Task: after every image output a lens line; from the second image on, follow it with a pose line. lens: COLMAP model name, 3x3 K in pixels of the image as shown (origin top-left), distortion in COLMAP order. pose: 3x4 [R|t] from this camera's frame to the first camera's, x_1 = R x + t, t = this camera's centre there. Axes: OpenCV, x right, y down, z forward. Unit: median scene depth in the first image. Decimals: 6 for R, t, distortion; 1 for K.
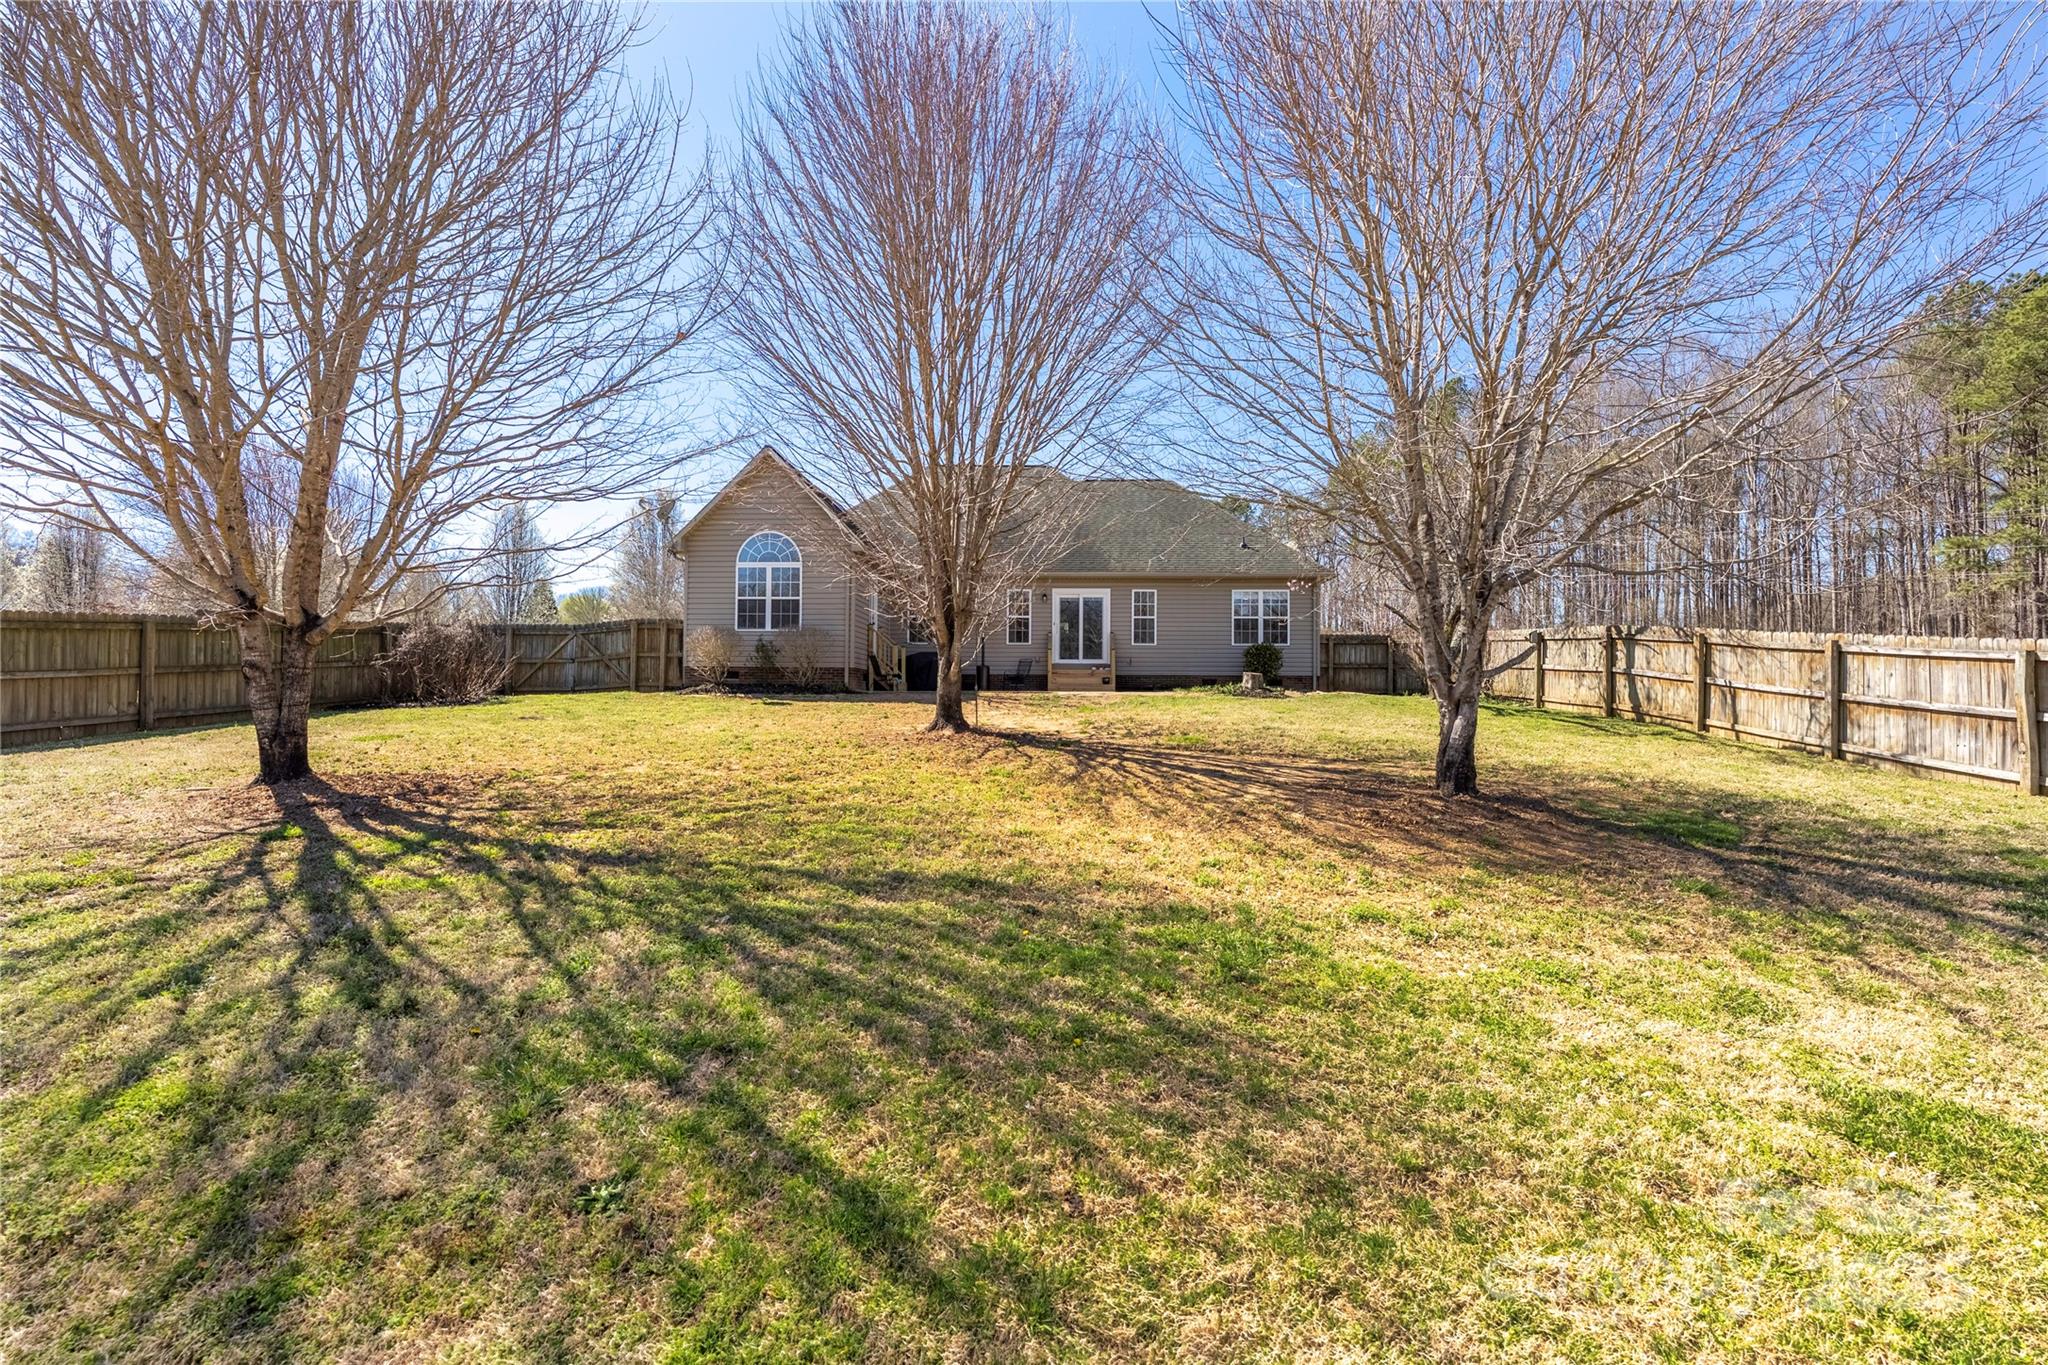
lens RADIAL K [[818.6, 0, 1024.0], [0, 818.6, 682.5], [0, 0, 1]] dist [0.000138, -0.000058]
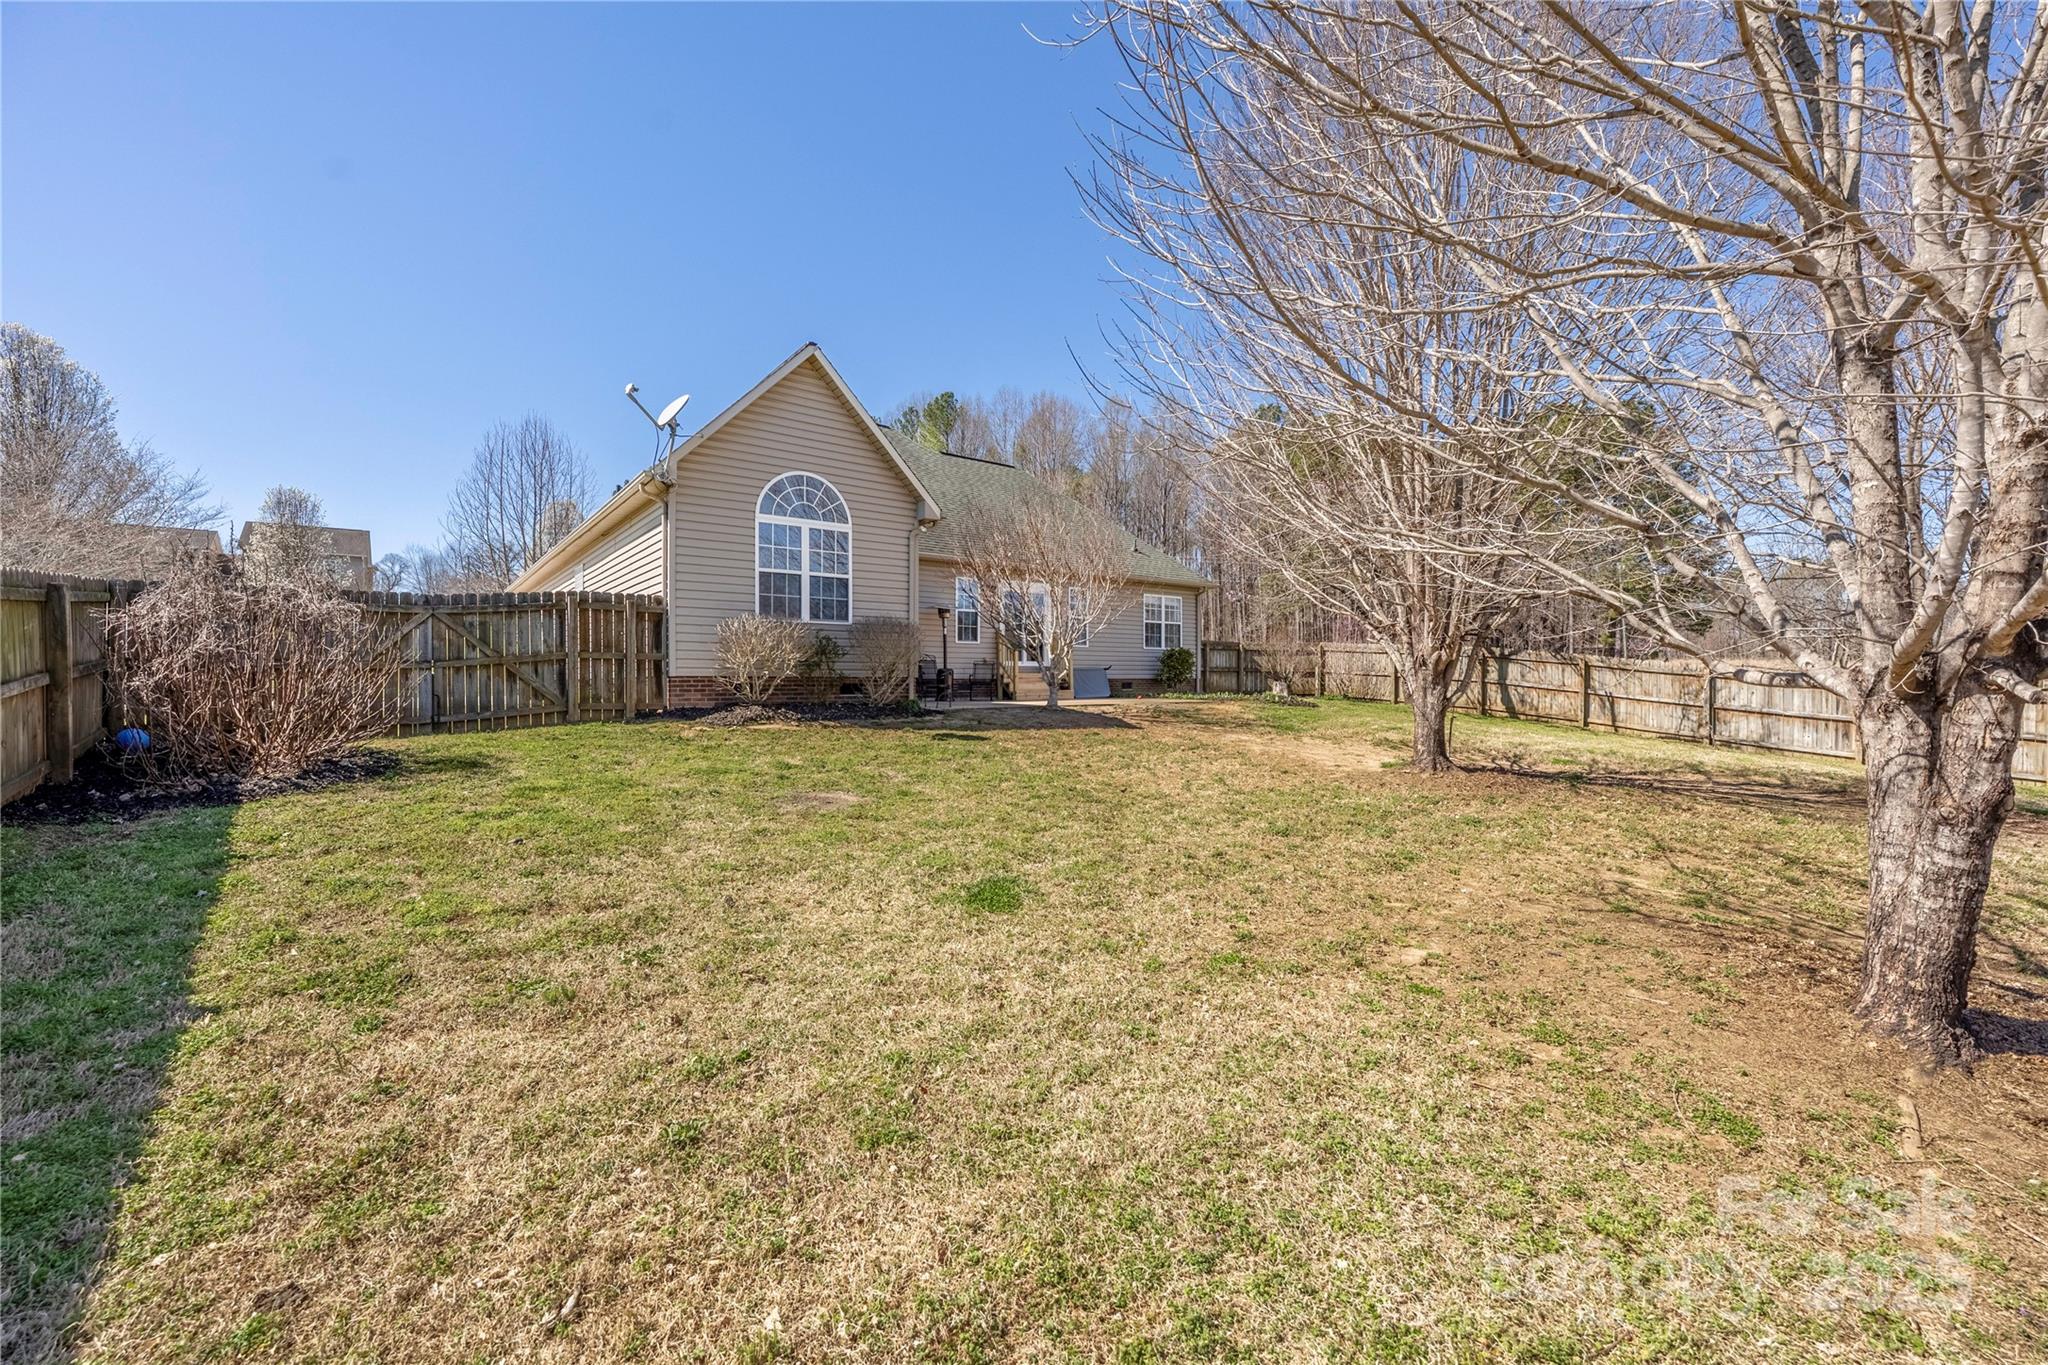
lens RADIAL K [[818.6, 0, 1024.0], [0, 818.6, 682.5], [0, 0, 1]] dist [0.000138, -0.000058]
pose [[0.774434, -0.008297, 0.632600, -0.723240], [-0.008607, 0.999683, 0.023647, -0.037053], [-0.632596, -0.023758, 0.774117, 0.442582]]
